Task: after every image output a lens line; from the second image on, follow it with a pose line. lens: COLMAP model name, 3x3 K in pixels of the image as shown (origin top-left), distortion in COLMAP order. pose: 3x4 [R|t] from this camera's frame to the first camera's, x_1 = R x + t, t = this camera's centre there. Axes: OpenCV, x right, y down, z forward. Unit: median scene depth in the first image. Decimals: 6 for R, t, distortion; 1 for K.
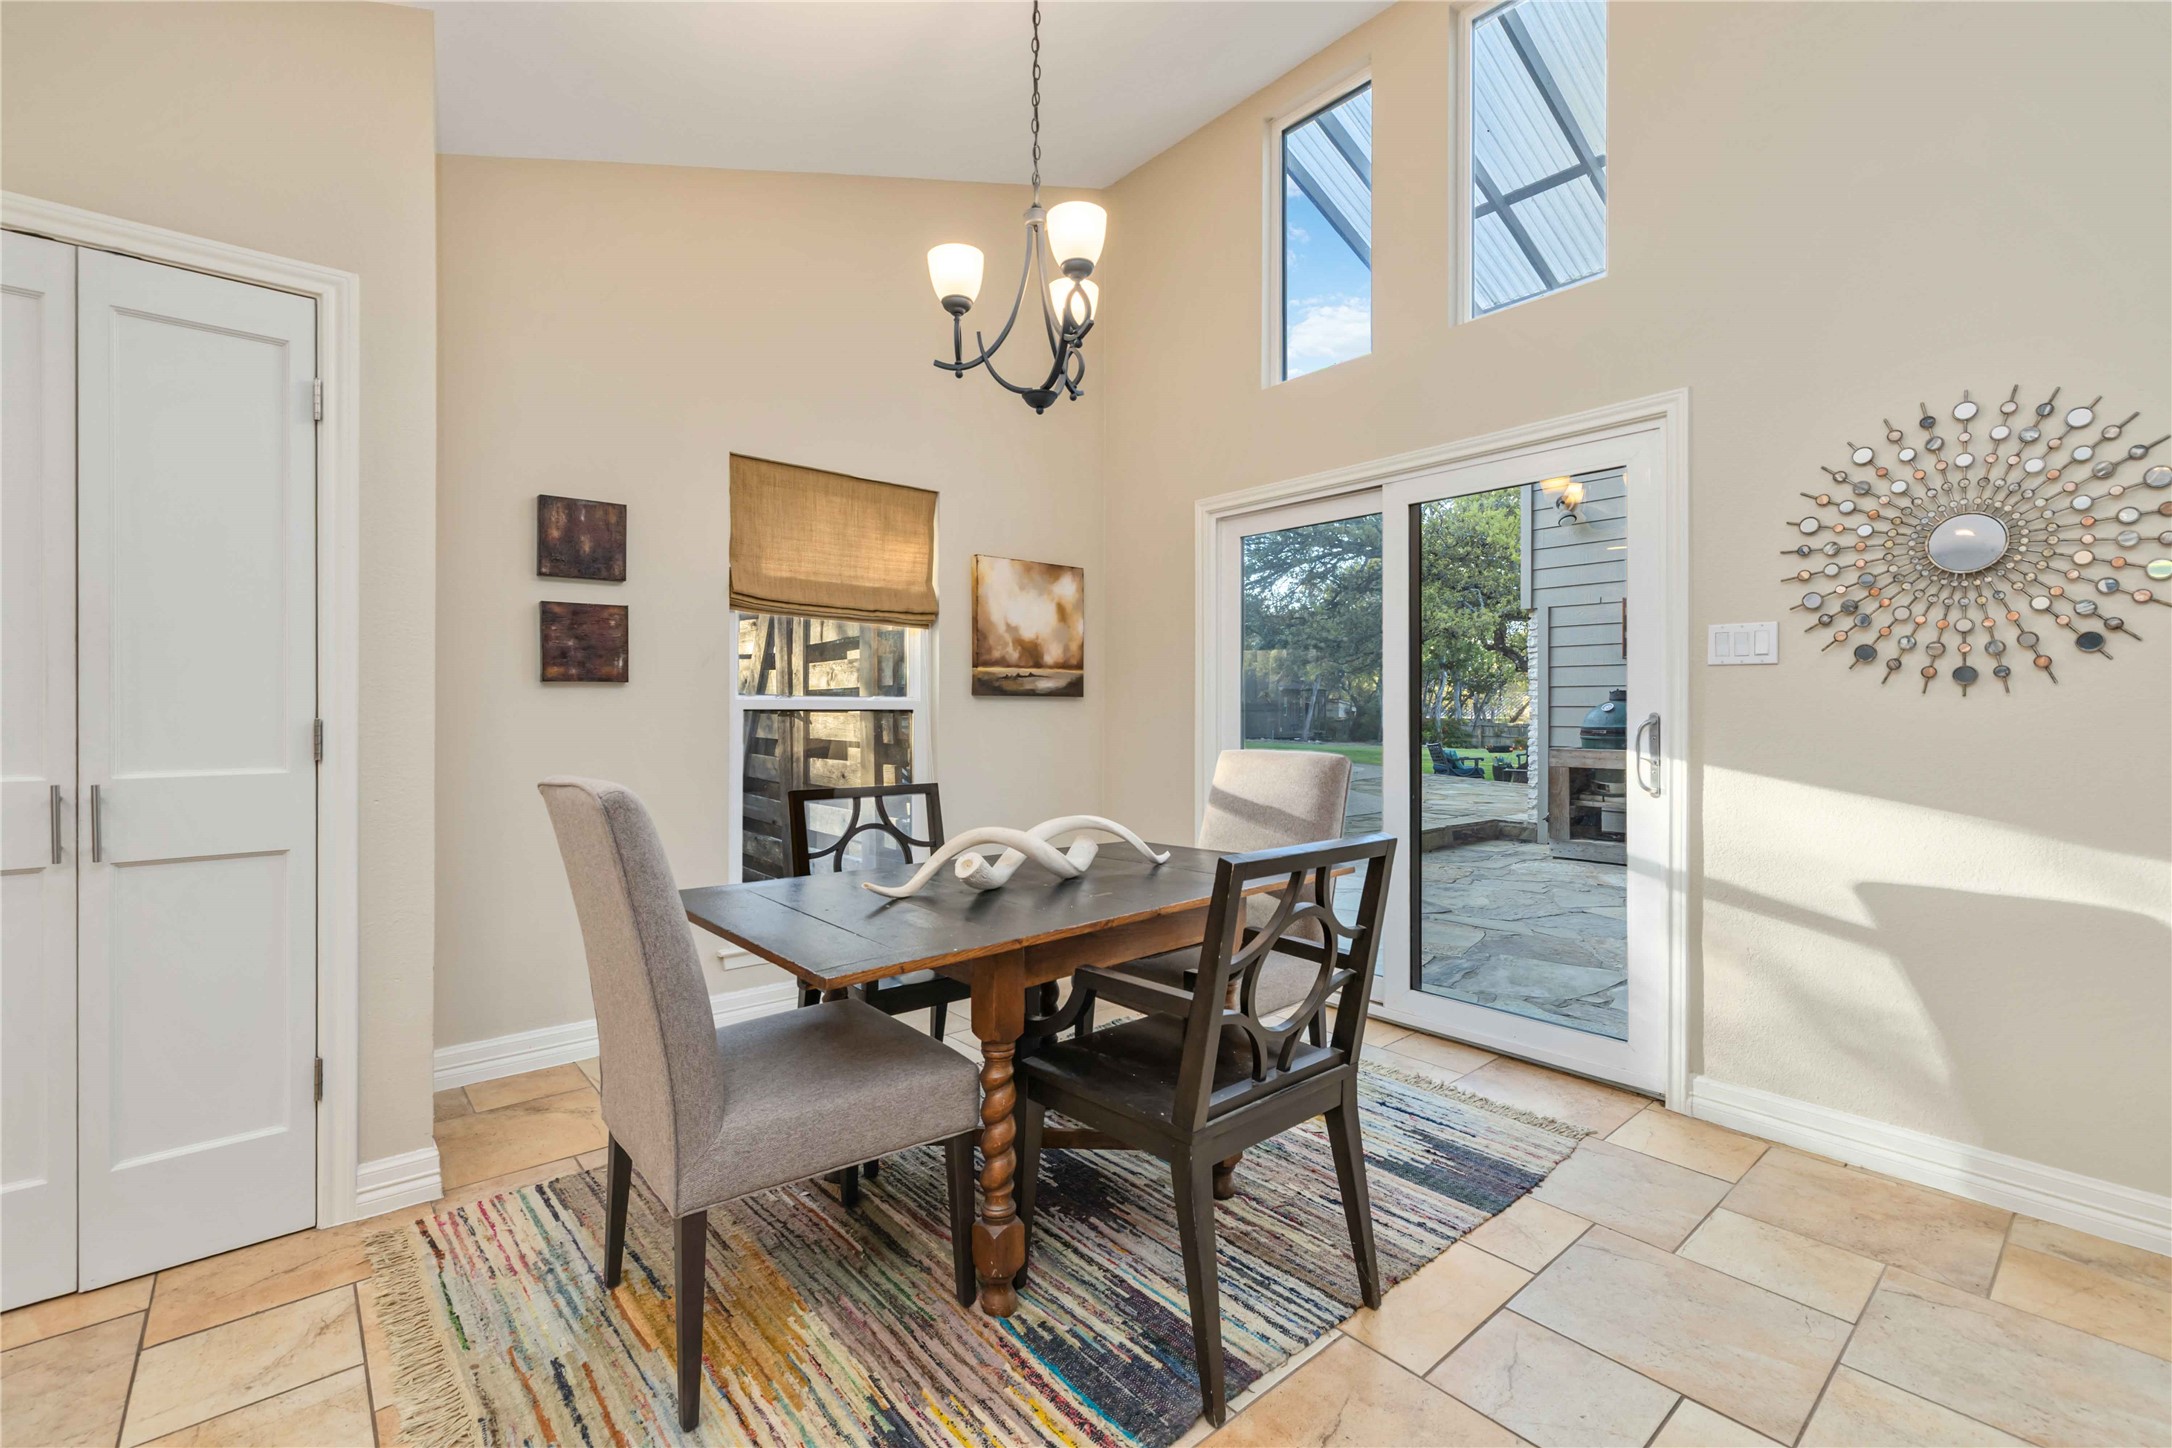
lens RADIAL K [[925.3, 0, 1081.7], [0, 925.3, 713.9], [0, 0, 1]] dist [0.008415, -0.000814]
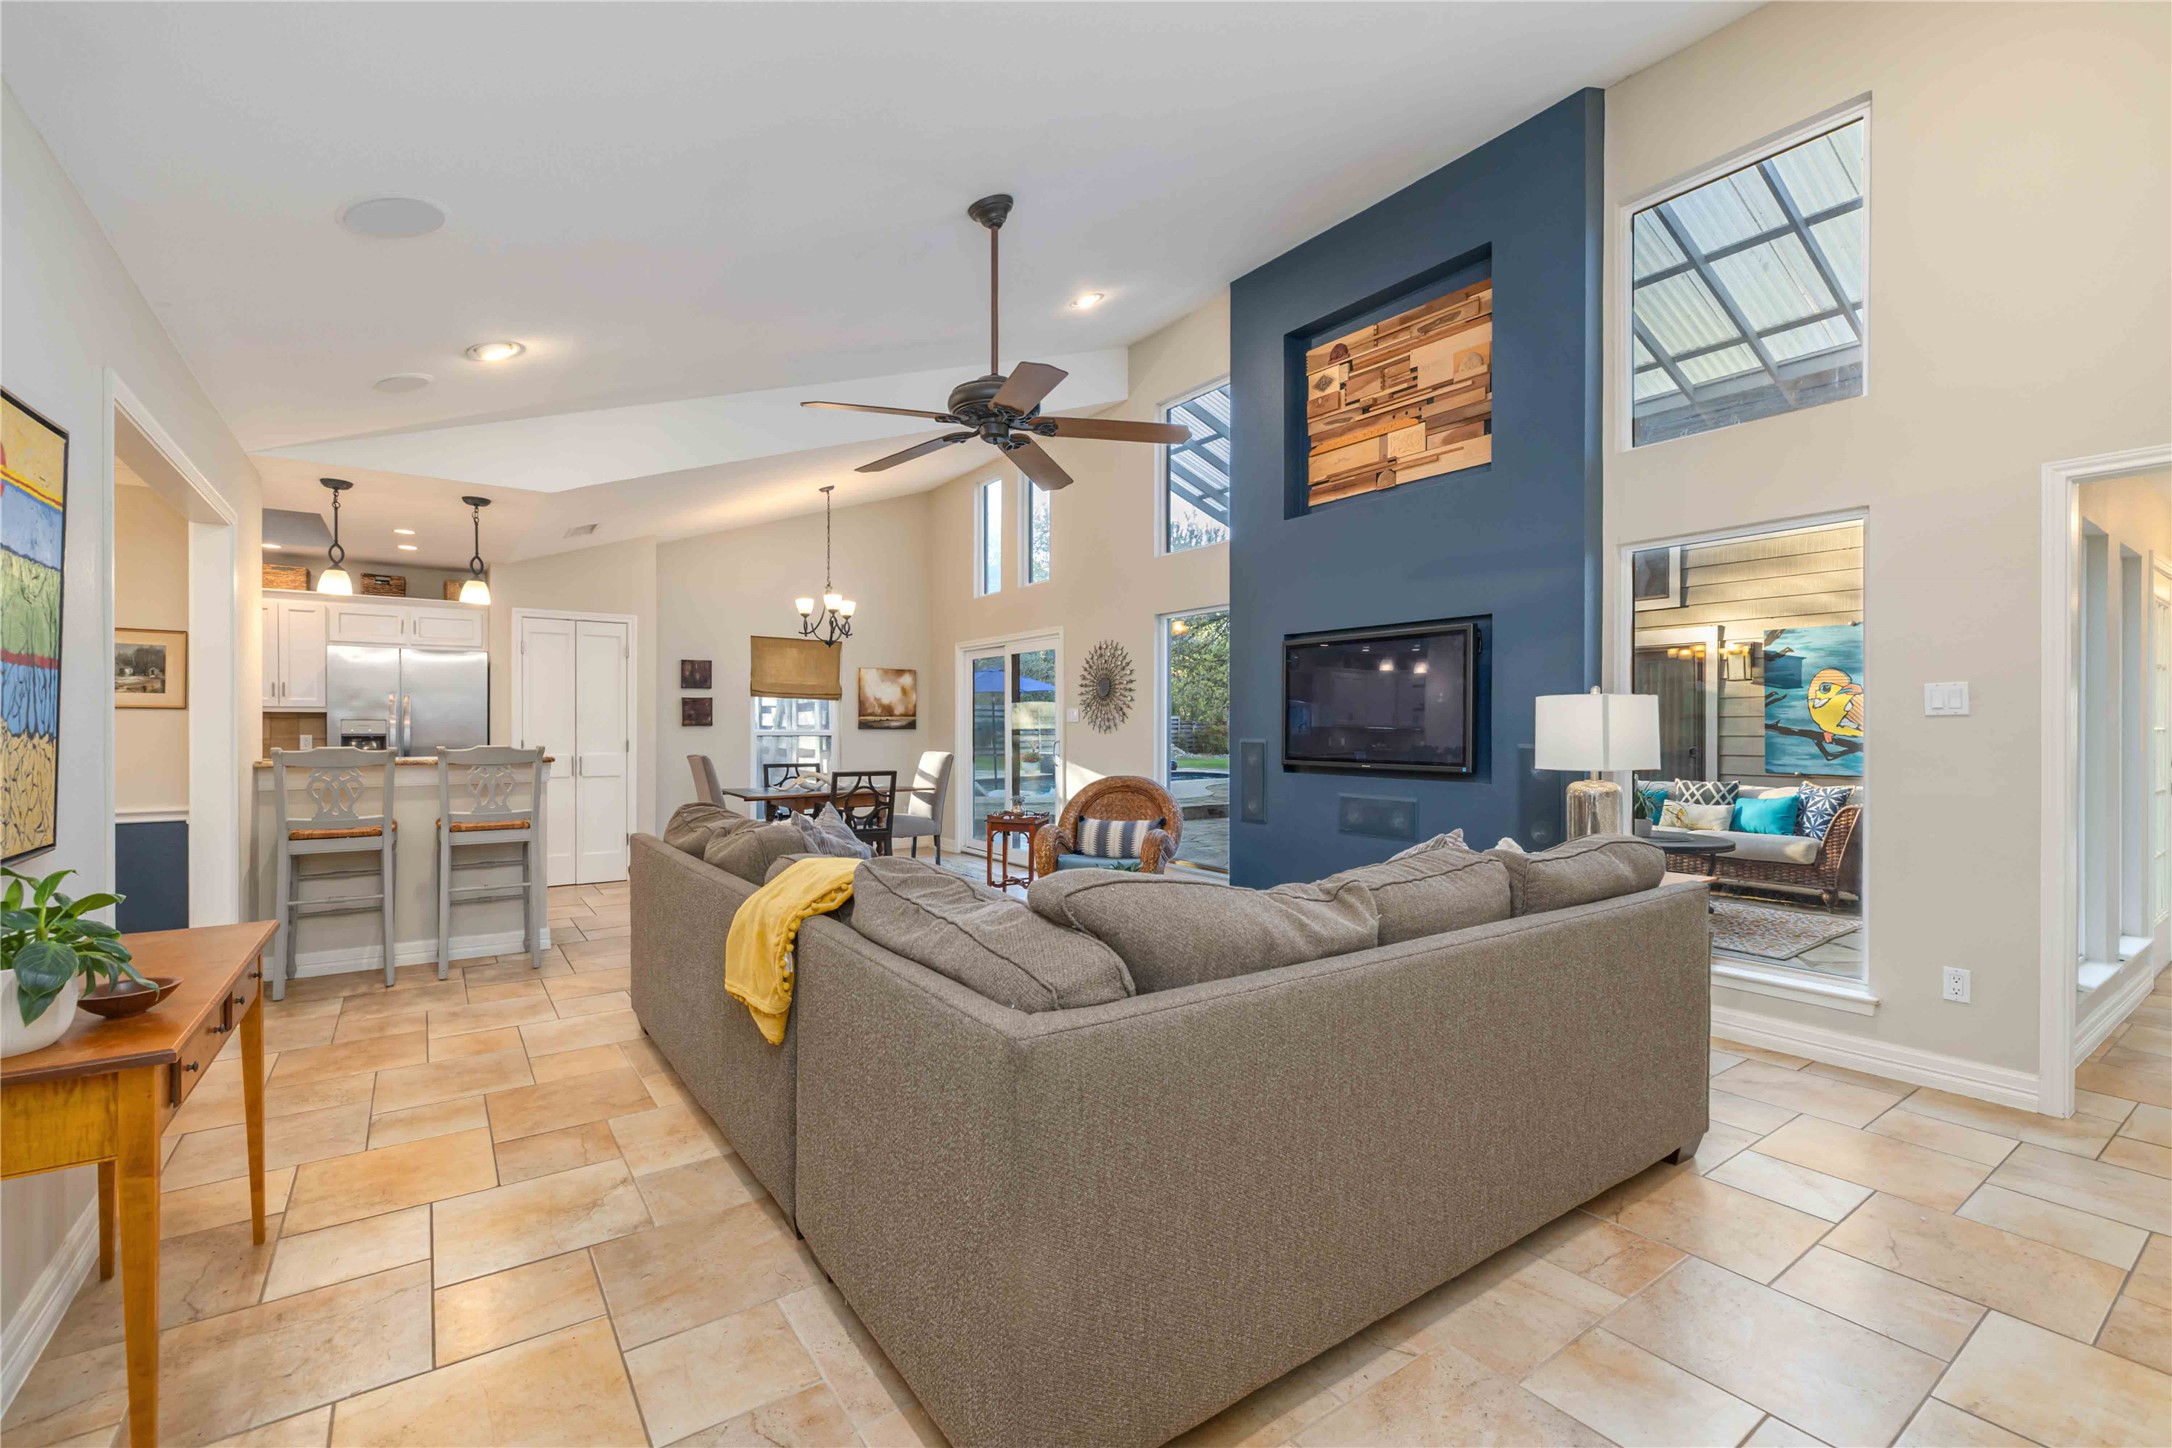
lens RADIAL K [[925.3, 0, 1080.1], [0, 925.3, 728.4], [0, 0, 1]] dist [0.008415, -0.000814]
pose [[0.995297, 0.001766, -0.096857, 0.664541], [-0.002186, 0.999989, -0.004235, -0.013690], [0.096848, 0.004427, 0.995289, -1.254074]]
